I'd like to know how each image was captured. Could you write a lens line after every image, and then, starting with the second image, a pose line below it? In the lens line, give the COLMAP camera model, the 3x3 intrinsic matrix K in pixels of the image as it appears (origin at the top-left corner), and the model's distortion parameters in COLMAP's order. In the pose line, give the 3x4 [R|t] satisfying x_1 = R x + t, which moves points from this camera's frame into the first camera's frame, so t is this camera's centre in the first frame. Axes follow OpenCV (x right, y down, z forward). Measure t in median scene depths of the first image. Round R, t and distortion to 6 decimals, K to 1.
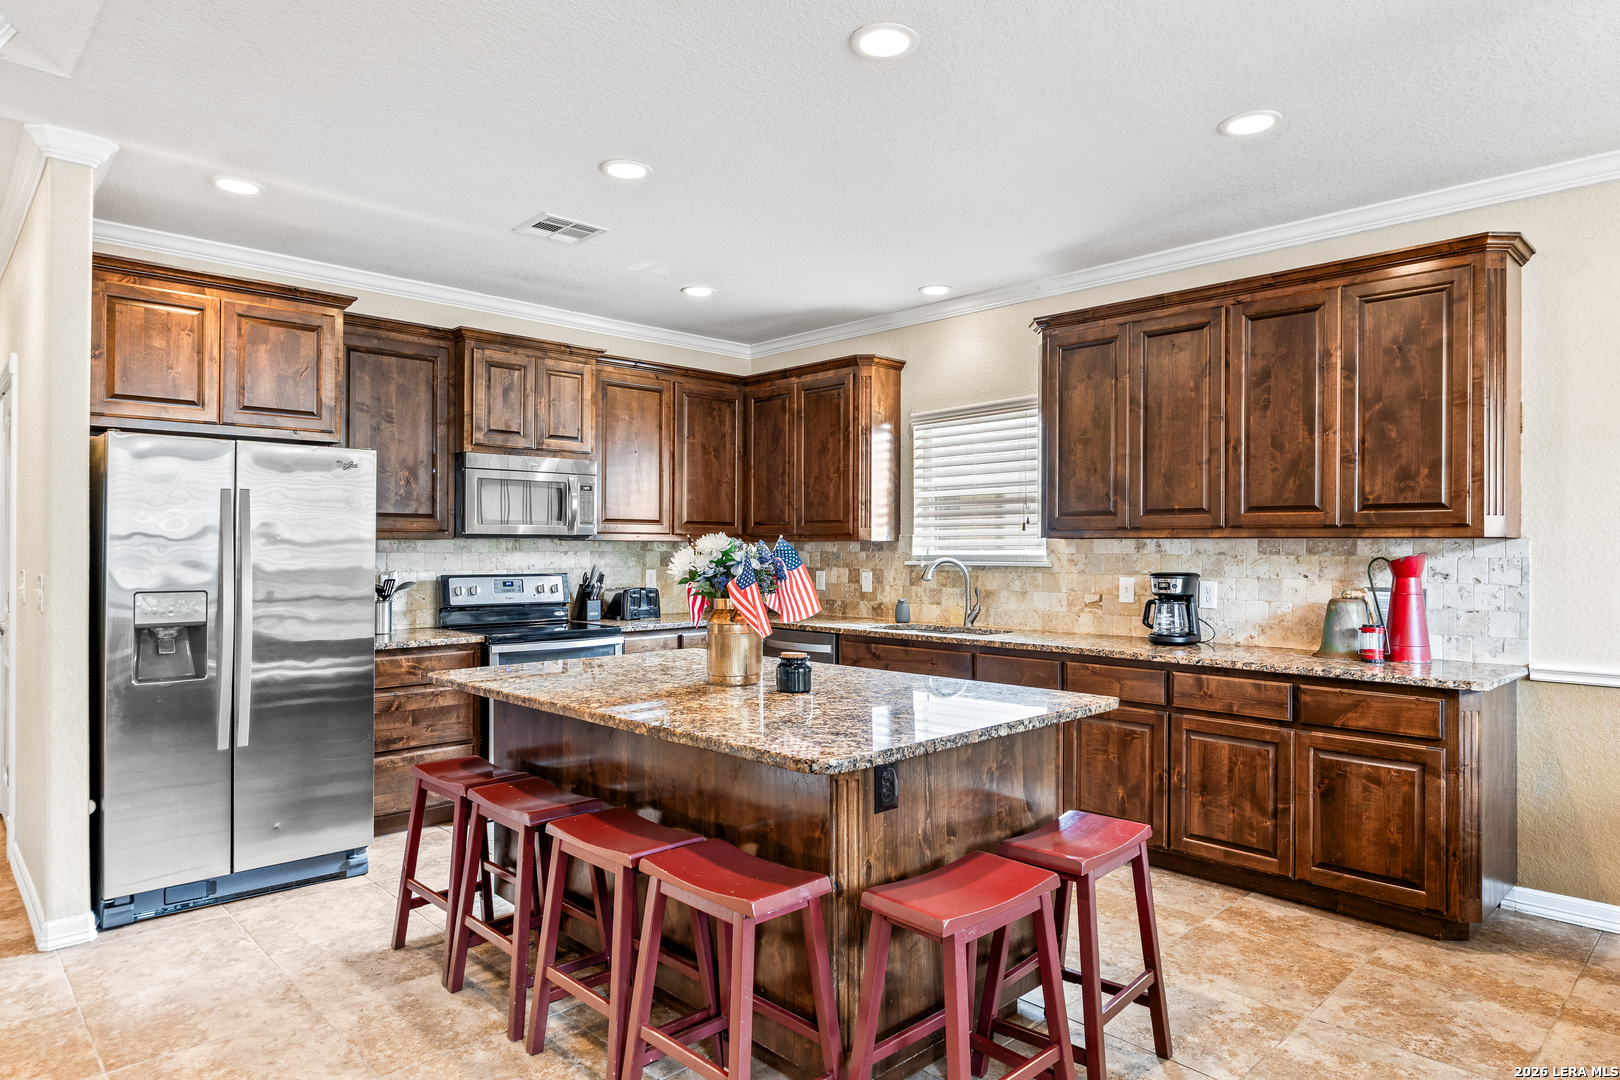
lens RADIAL K [[954.3, 0, 818.0], [0, 954.3, 541.1], [0, 0, 1]] dist [-0.014722, 0.001302]
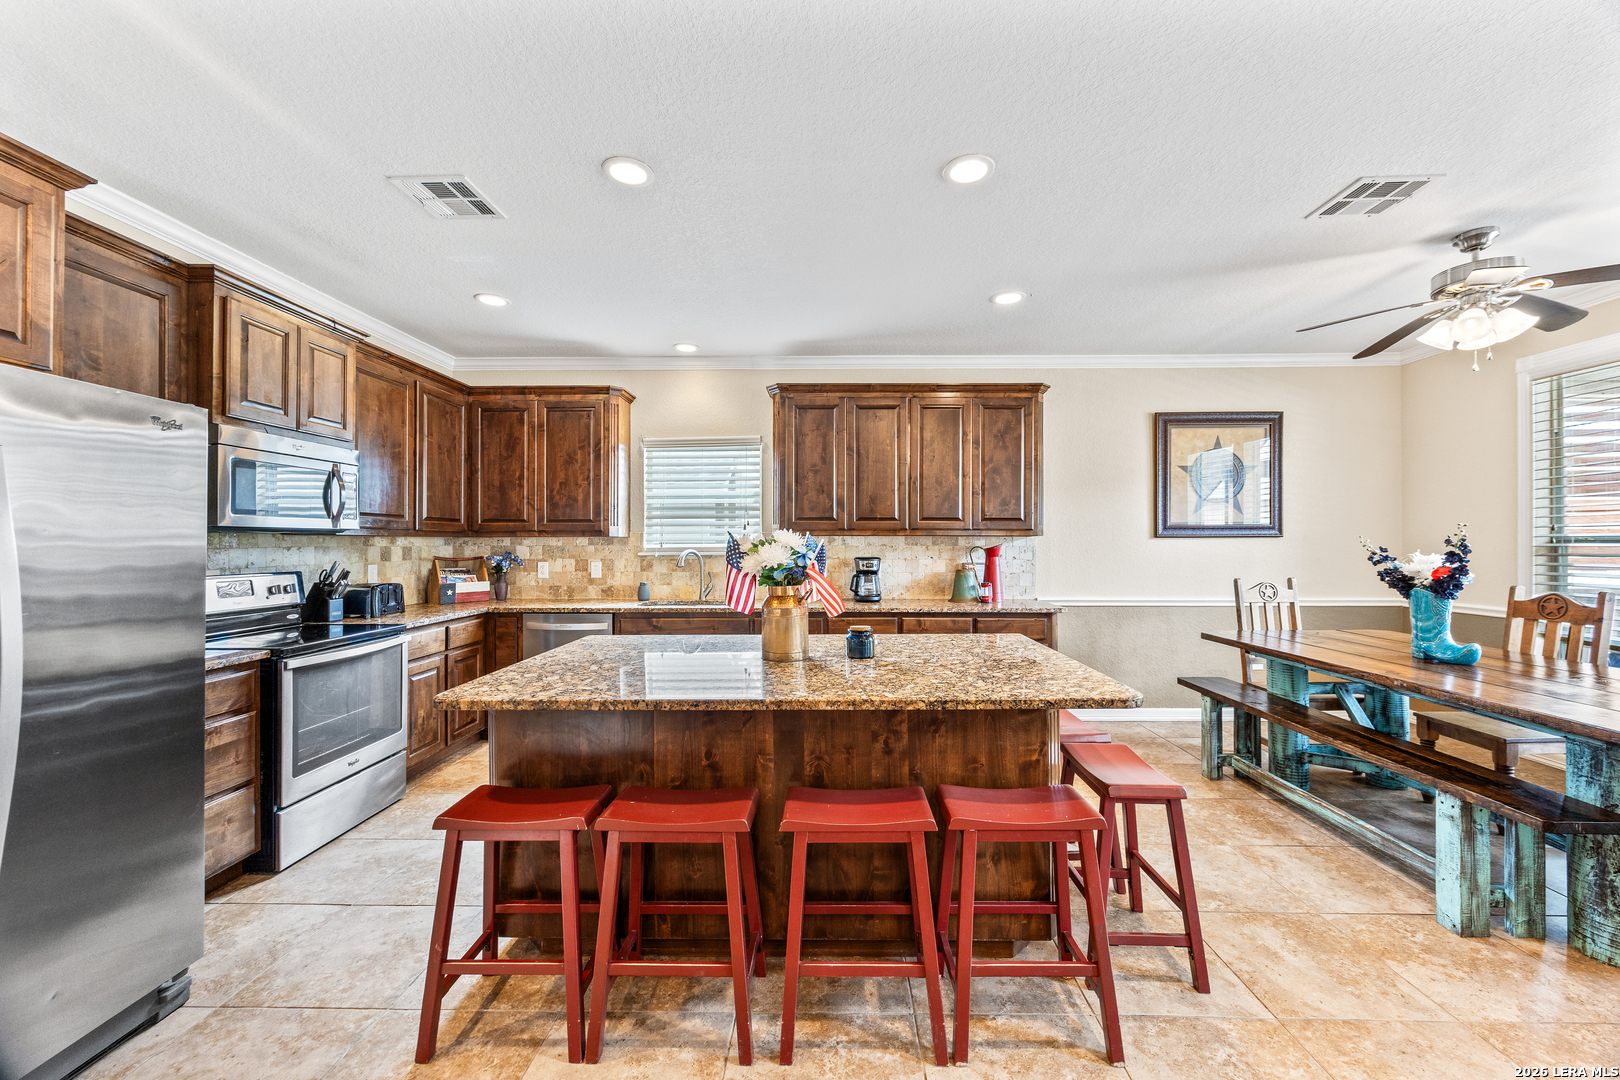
lens RADIAL K [[619.0, 0, 812.5], [0, 619.0, 540.9], [0, 0, 1]] dist [-0.002419, -0.000102]
pose [[0.711793, -0.001174, 0.702388, -0.441900], [-0.002020, 0.999991, 0.003719, 0.002276], [-0.702386, -0.004066, 0.711785, 0.325606]]
